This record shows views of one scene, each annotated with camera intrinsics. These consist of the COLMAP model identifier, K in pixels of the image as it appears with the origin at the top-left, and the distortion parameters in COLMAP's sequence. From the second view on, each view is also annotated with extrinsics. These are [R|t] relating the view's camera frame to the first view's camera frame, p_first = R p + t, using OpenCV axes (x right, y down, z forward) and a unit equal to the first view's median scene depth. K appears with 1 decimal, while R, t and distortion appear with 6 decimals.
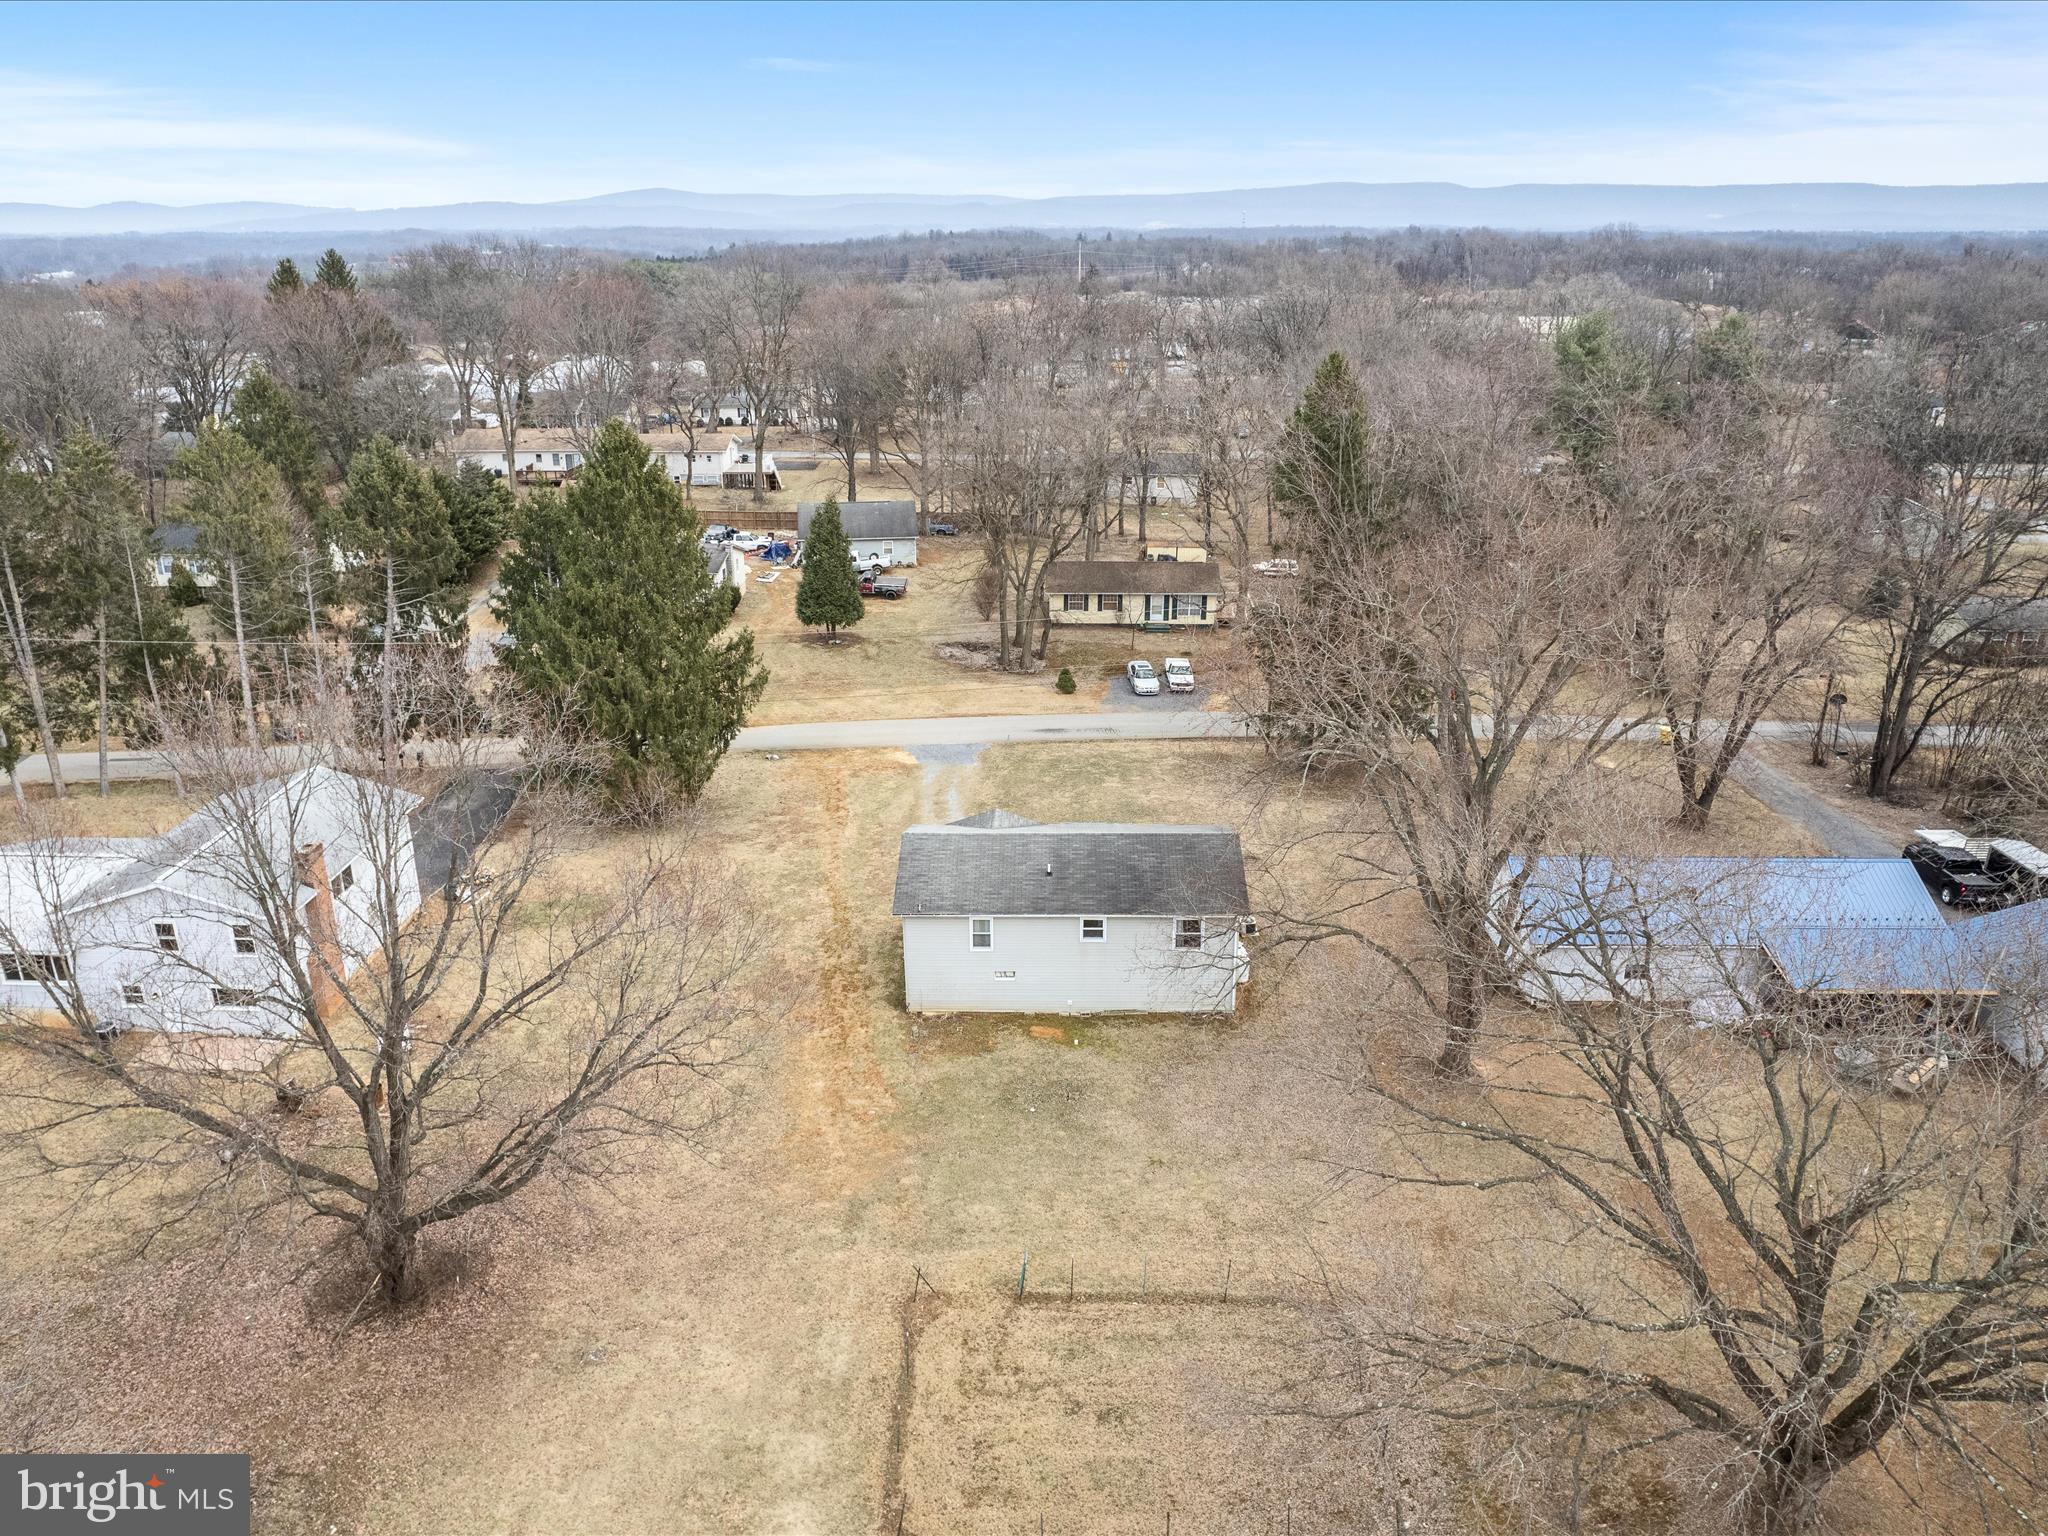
lens RADIAL K [[1483.8, 0, 963.0], [0, 1483.8, 762.0], [0, 0, 1]] dist [-0.046431, 0.001400]
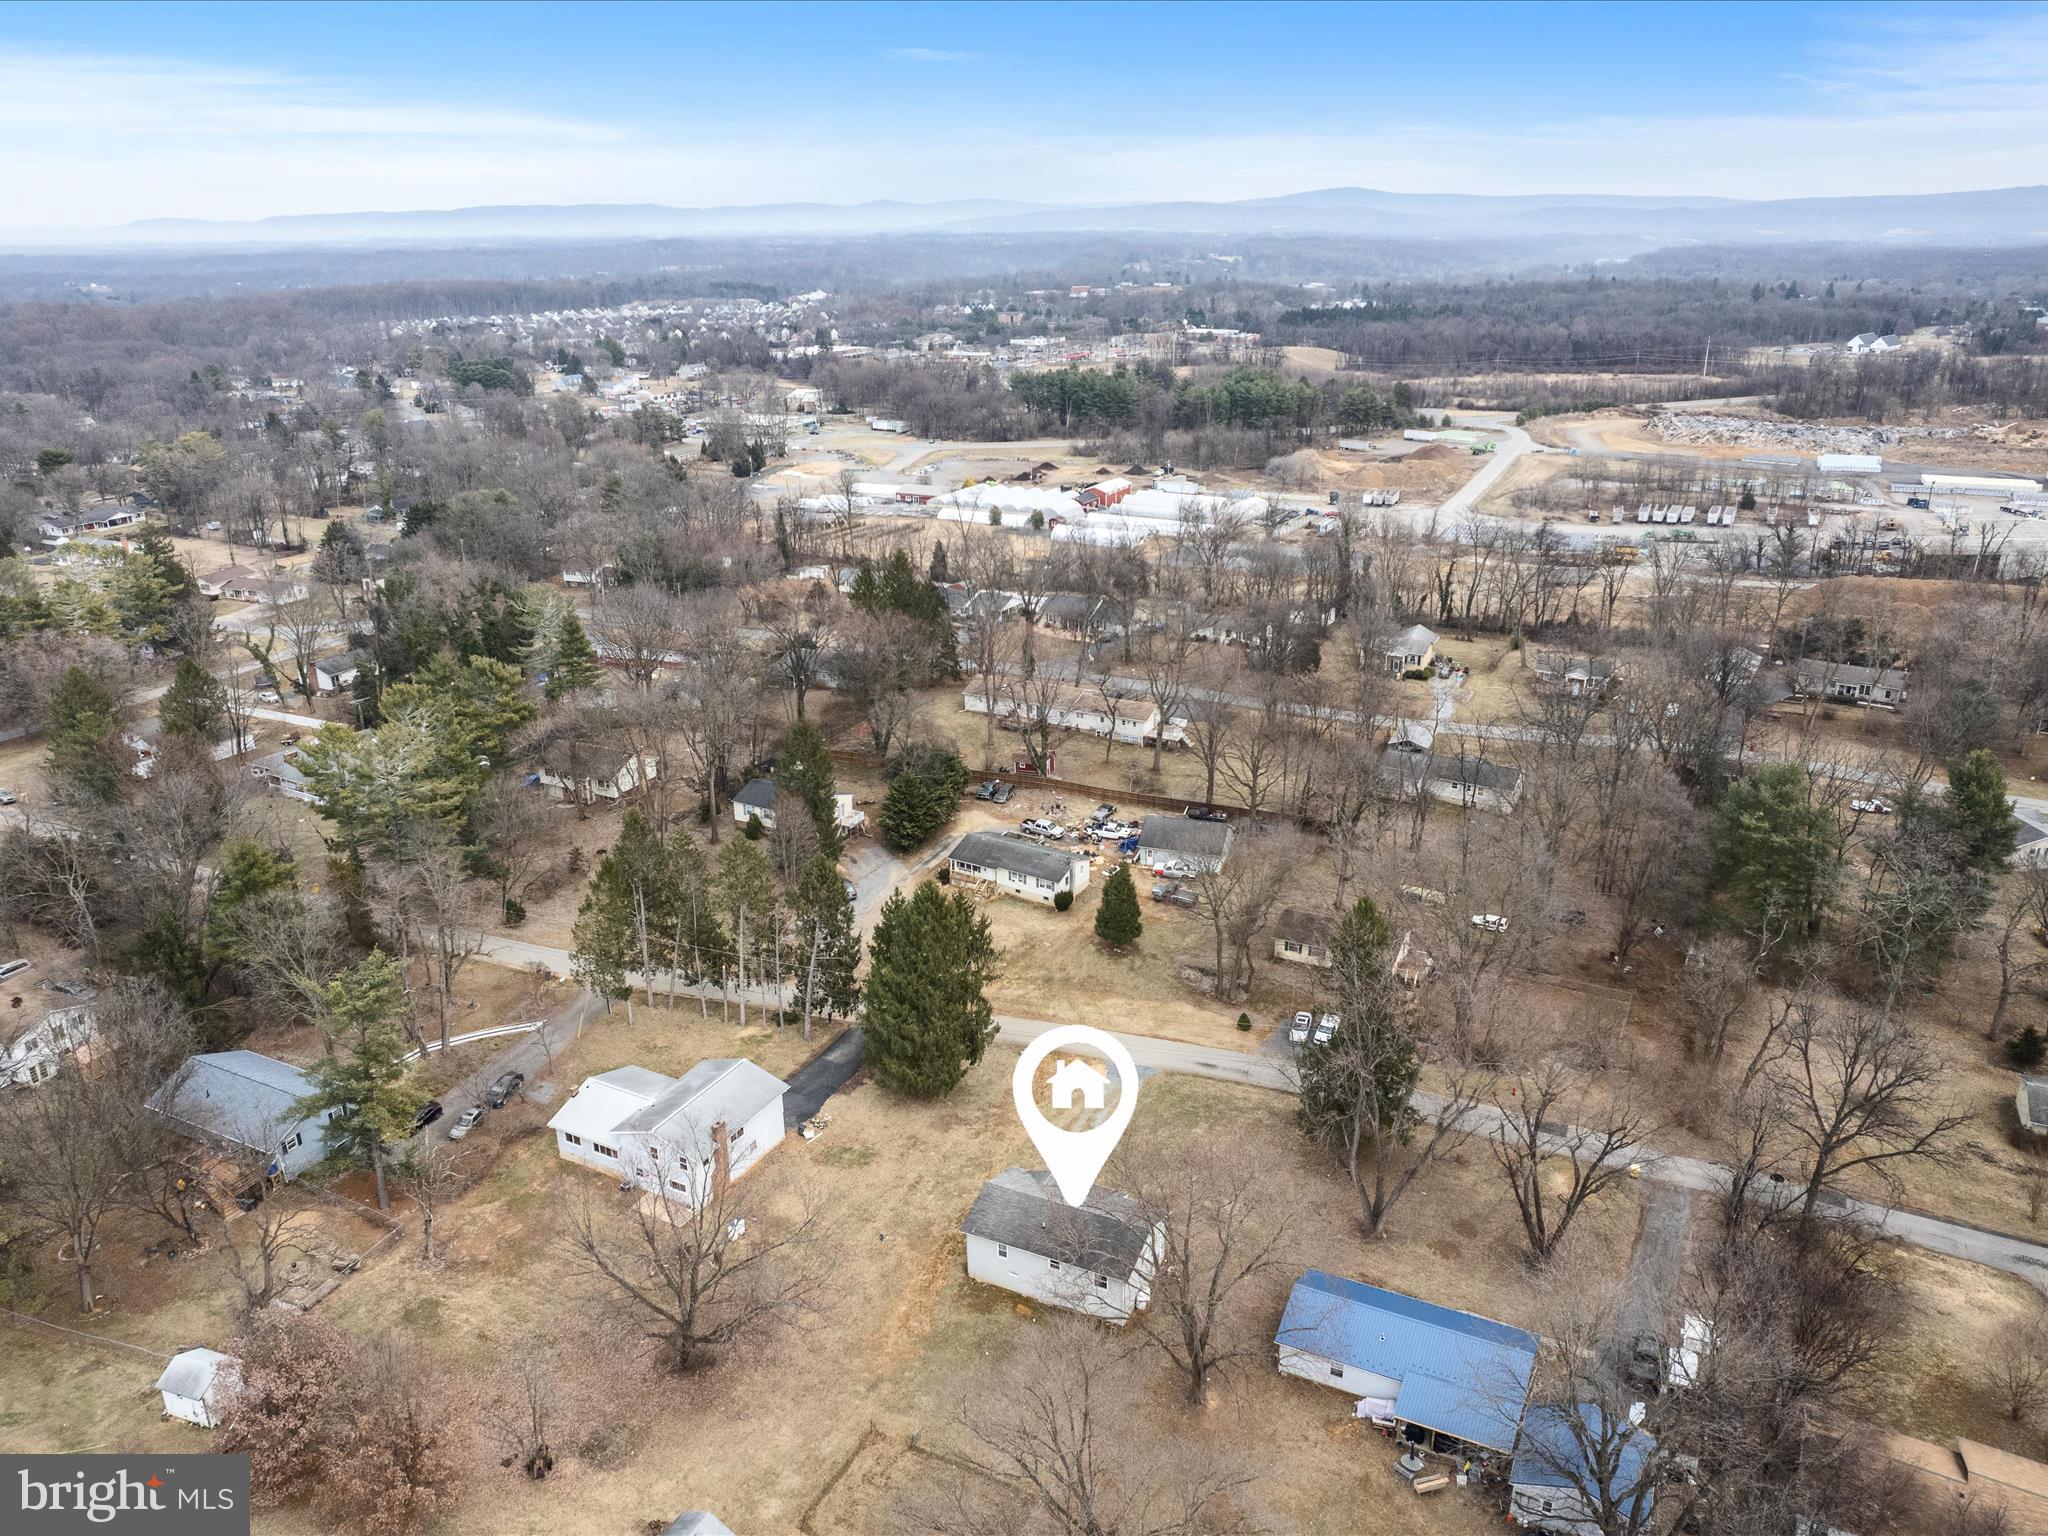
lens RADIAL K [[1483.8, 0, 963.0], [0, 1483.8, 762.0], [0, 0, 1]] dist [-0.046431, 0.001400]
pose [[0.901270, 0.140609, -0.409806, 0.755024], [-0.129334, 0.990060, 0.055263, -0.699266], [0.413503, 0.003195, 0.910497, -0.889993]]
